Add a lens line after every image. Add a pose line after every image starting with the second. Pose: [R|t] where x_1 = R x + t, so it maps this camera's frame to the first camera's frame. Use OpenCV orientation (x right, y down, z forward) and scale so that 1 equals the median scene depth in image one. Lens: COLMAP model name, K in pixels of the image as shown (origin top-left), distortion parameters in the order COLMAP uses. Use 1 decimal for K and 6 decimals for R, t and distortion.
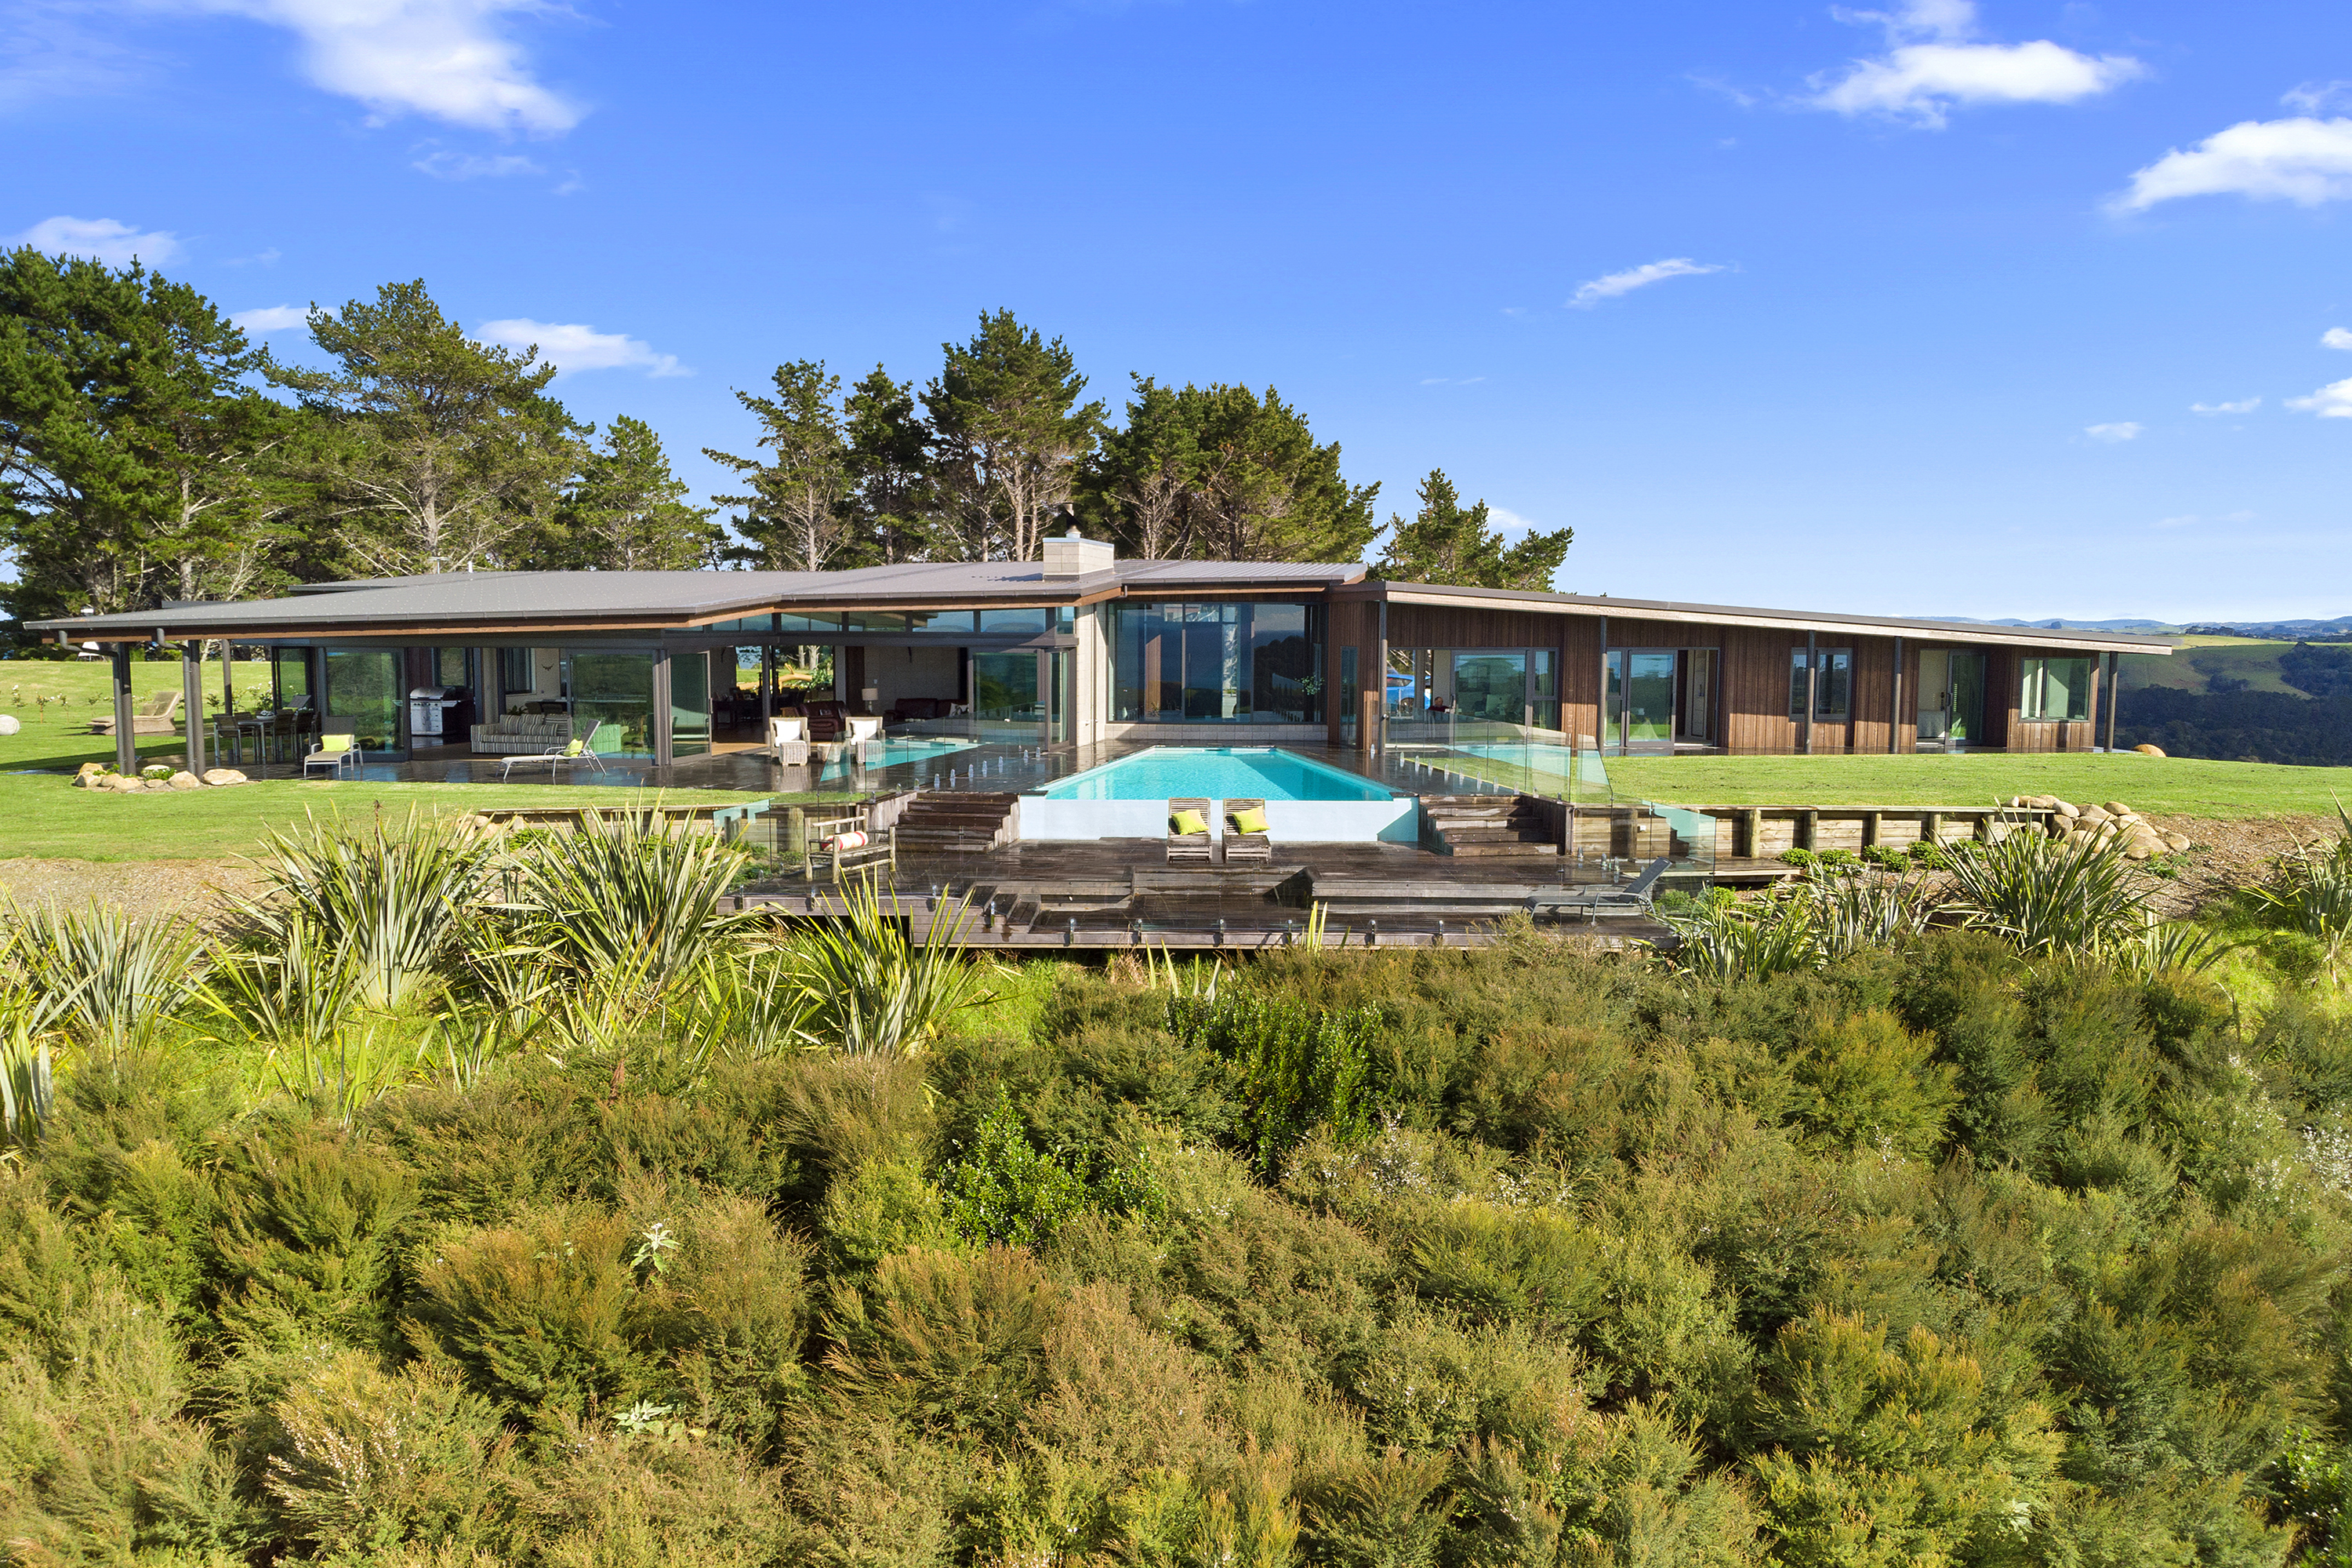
lens RADIAL K [[1619.2, 0, 1172.7], [0, 1619.2, 865.6], [0, 0, 1]] dist [-0.024617, -0.000747]
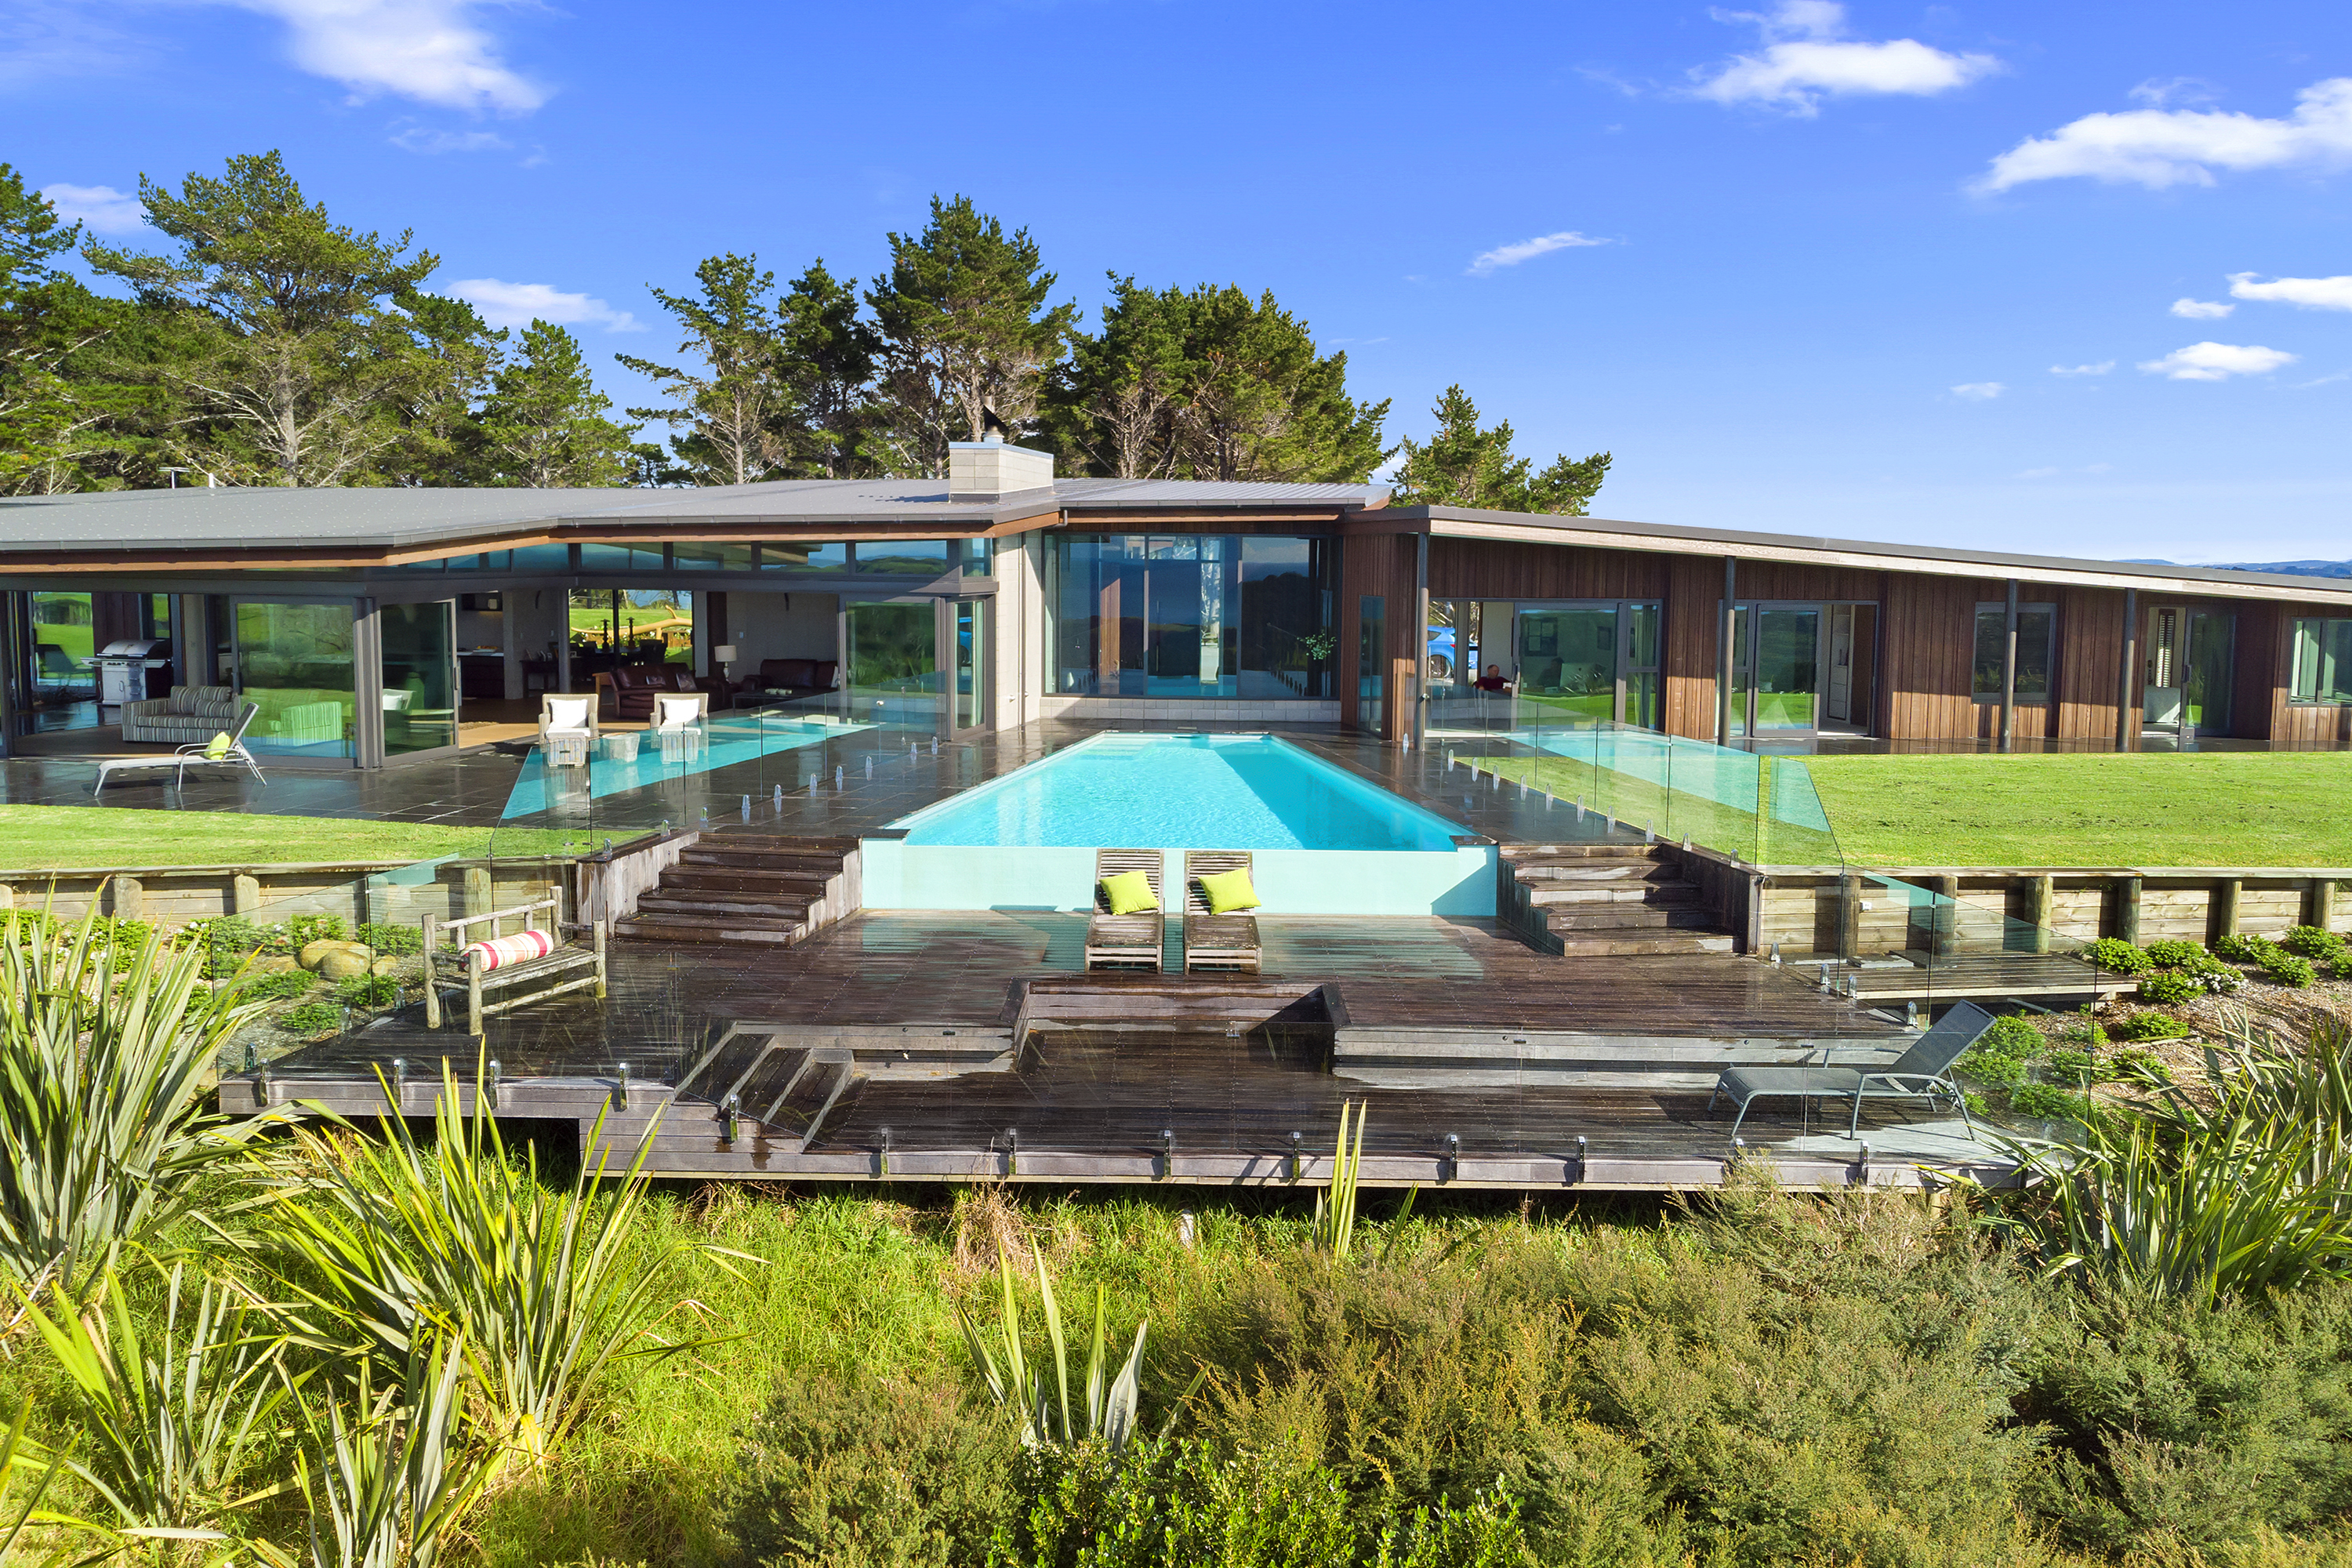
lens RADIAL K [[1667.2, 0, 1176.0], [0, 1667.2, 784.0], [0, 0, 1]] dist [-0.049337, 0.033569]
pose [[0.999948, 0.006889, 0.007515, 0.007633], [-0.006797, 0.999903, -0.012197, -0.019859], [-0.007599, 0.012145, 0.999897, 0.122993]]
